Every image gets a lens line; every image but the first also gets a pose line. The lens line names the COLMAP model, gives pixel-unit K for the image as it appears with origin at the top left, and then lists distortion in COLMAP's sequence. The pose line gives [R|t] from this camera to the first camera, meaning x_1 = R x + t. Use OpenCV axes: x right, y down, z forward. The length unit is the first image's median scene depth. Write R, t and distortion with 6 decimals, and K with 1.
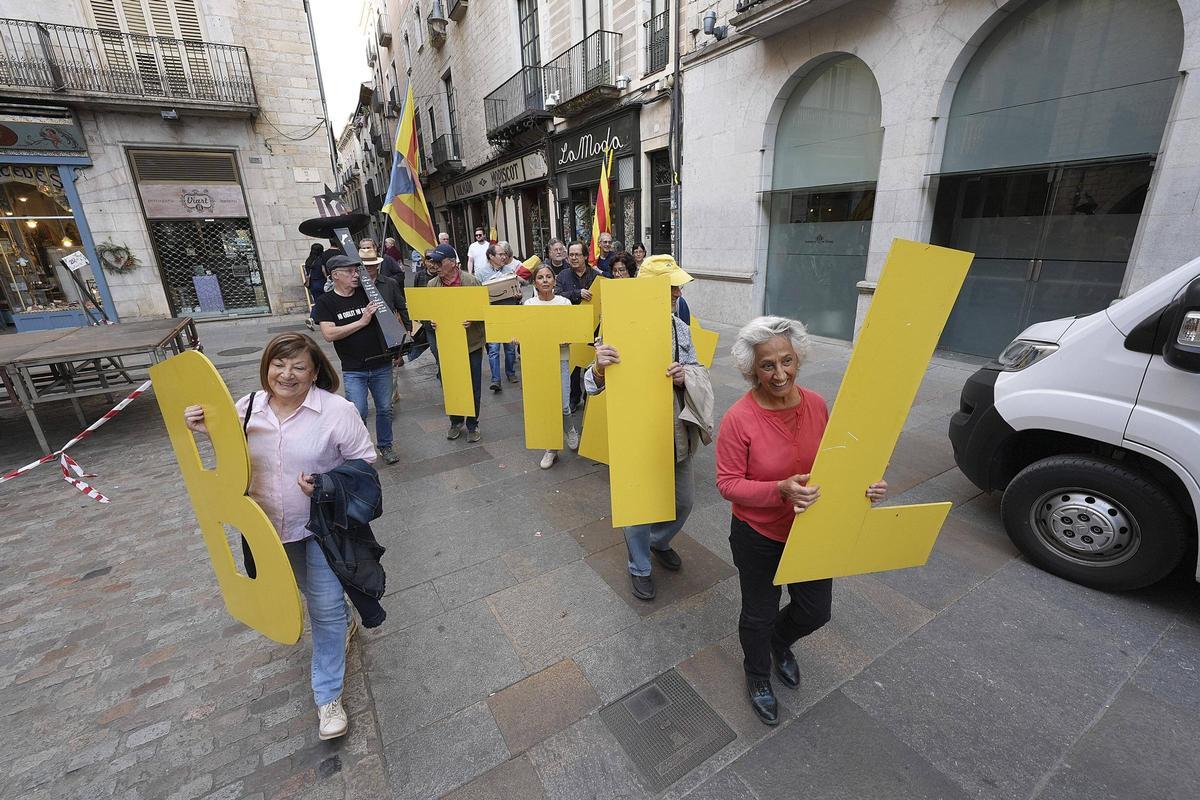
lens RADIAL K [[519.1, 0, 600.5], [0, 519.1, 403.2], [0, 0, 1]] dist [0.004500, -0.001052]
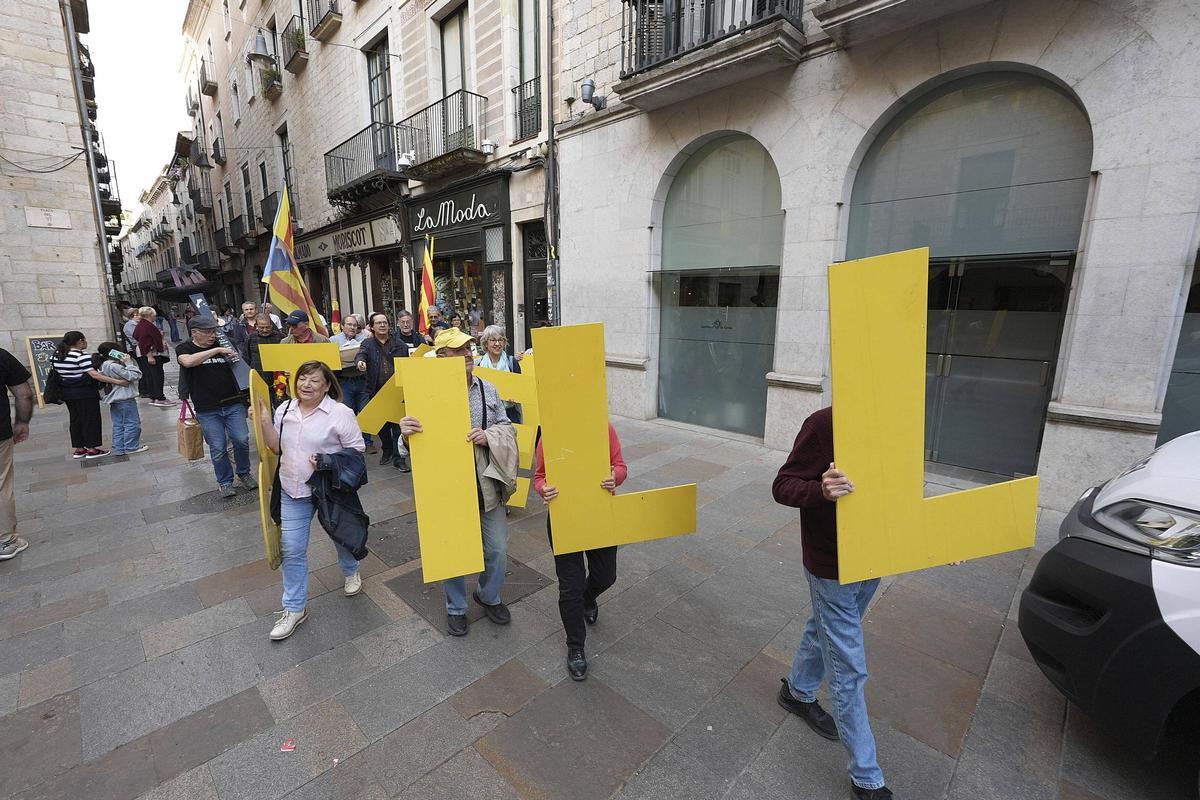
lens RADIAL K [[519.1, 0, 596.0], [0, 519.1, 401.7], [0, 0, 1]] dist [0.004500, -0.001052]
pose [[0.968264, -0.010934, 0.249690, -0.007577], [0.045230, 0.990213, -0.132034, -0.058681], [-0.245803, 0.139137, 0.959282, 0.163188]]
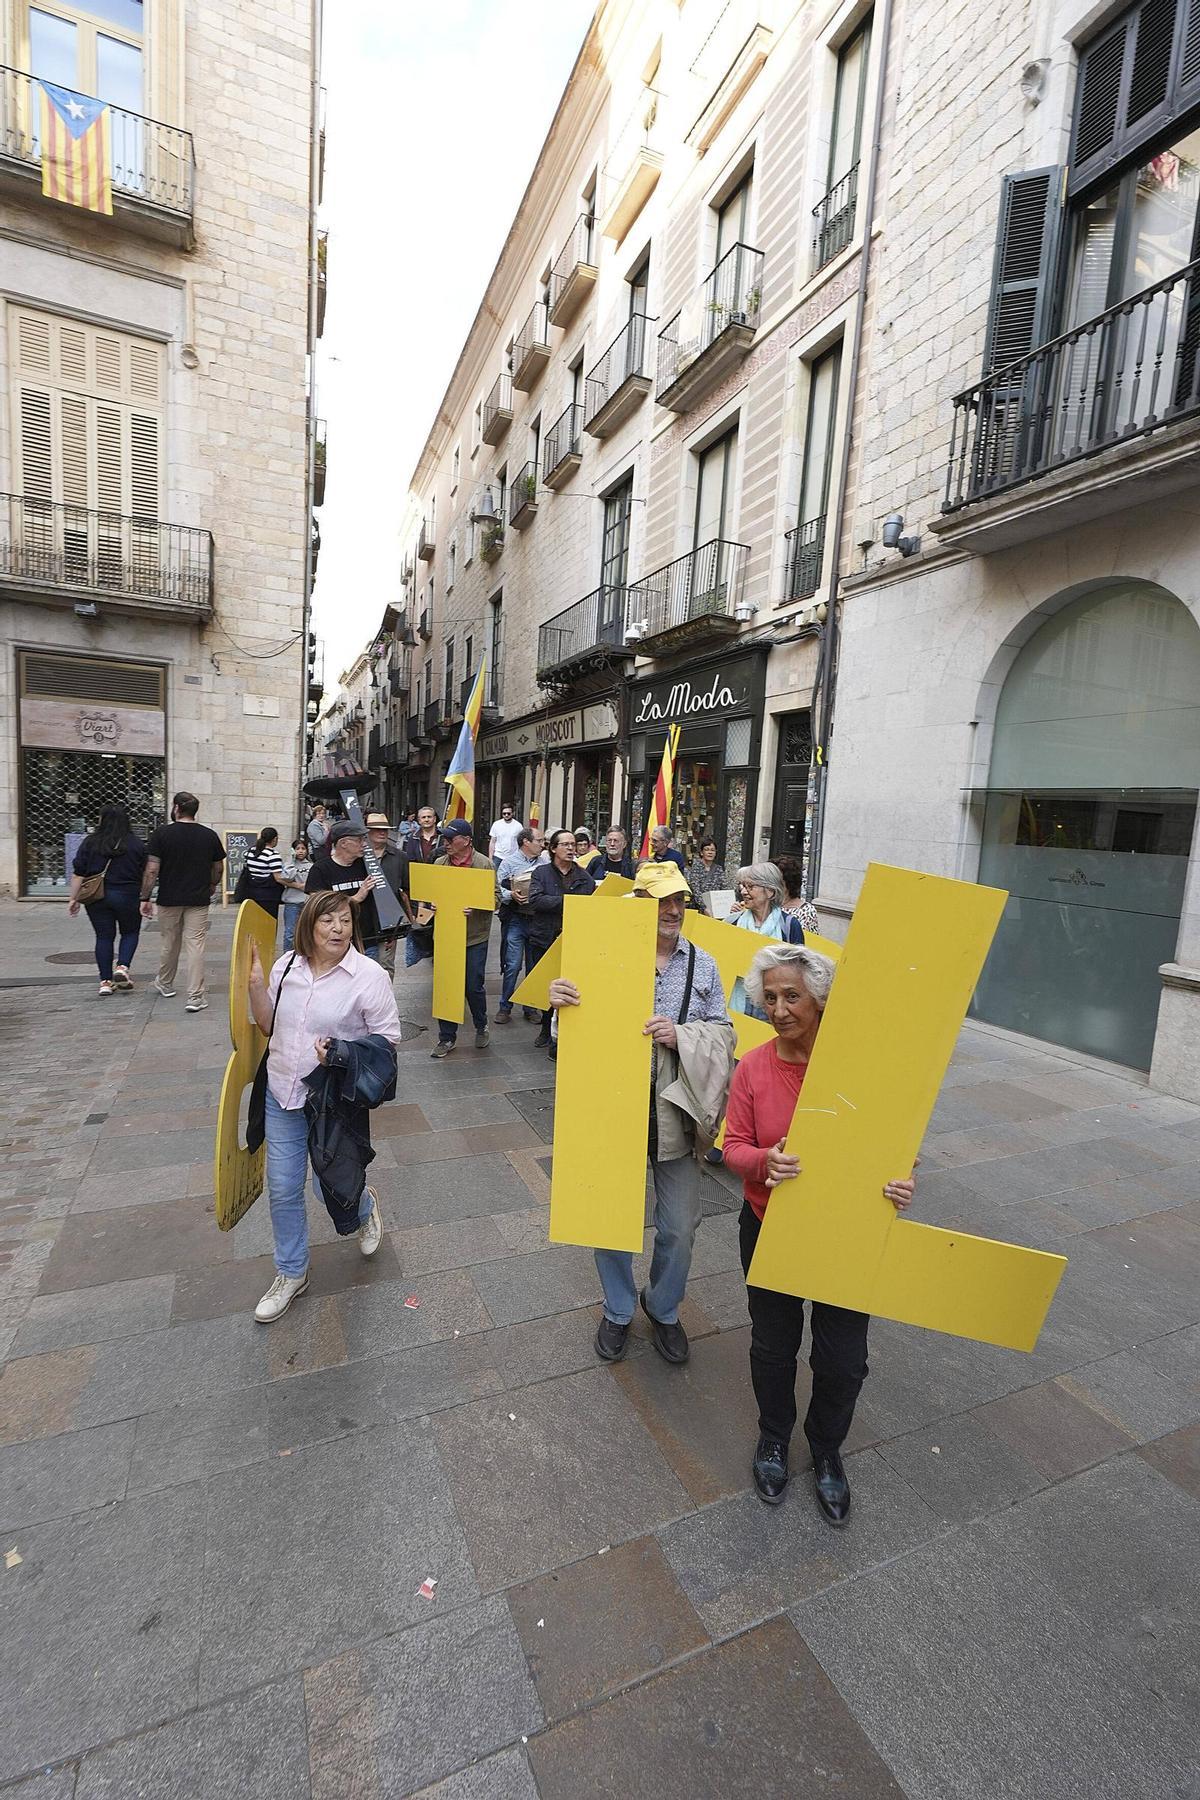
lens RADIAL K [[778.6, 0, 600.9], [0, 778.6, 901.5], [0, 0, 1]] dist [0.004500, -0.001052]
pose [[0.989039, 0.104219, -0.104601, 0.003824], [-0.123951, 0.970969, -0.204586, -0.044466], [0.080242, 0.215309, 0.973244, 0.117883]]
